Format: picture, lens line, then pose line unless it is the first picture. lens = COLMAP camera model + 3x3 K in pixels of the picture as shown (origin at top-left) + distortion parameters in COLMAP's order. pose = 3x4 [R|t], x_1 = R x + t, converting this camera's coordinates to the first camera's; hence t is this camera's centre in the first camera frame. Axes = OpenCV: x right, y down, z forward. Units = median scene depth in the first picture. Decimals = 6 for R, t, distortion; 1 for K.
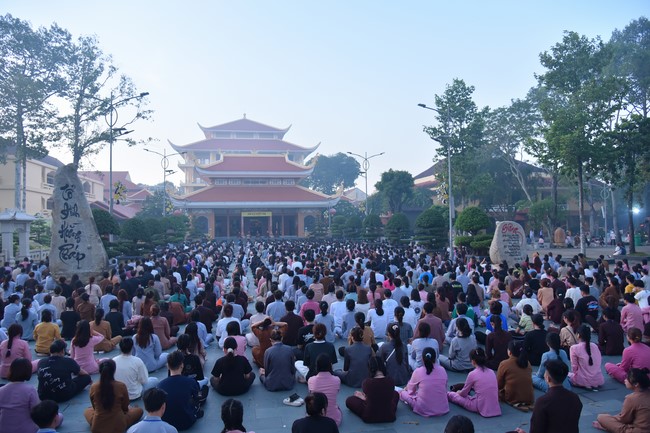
lens RADIAL K [[431.8, 0, 325.0], [0, 431.8, 216.5], [0, 0, 1]] dist [-0.075271, 0.041183]
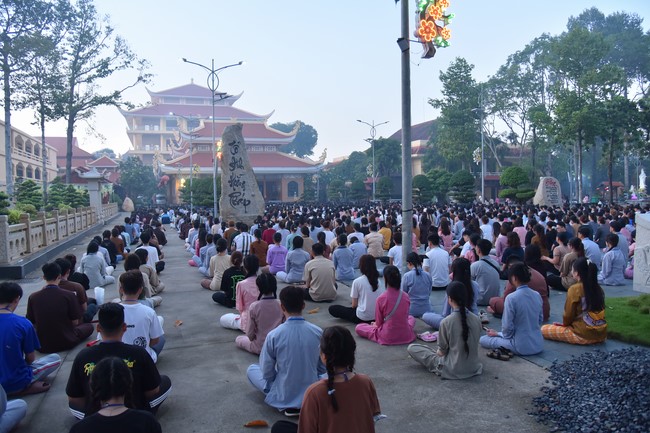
lens RADIAL K [[431.8, 0, 325.0], [0, 431.8, 216.5], [0, 0, 1]] dist [-0.075271, 0.041183]
pose [[0.989158, -0.010463, 0.146484, -0.125669], [0.000078, 0.997496, 0.070722, 0.011271], [-0.146857, -0.069943, 0.986682, -0.054092]]
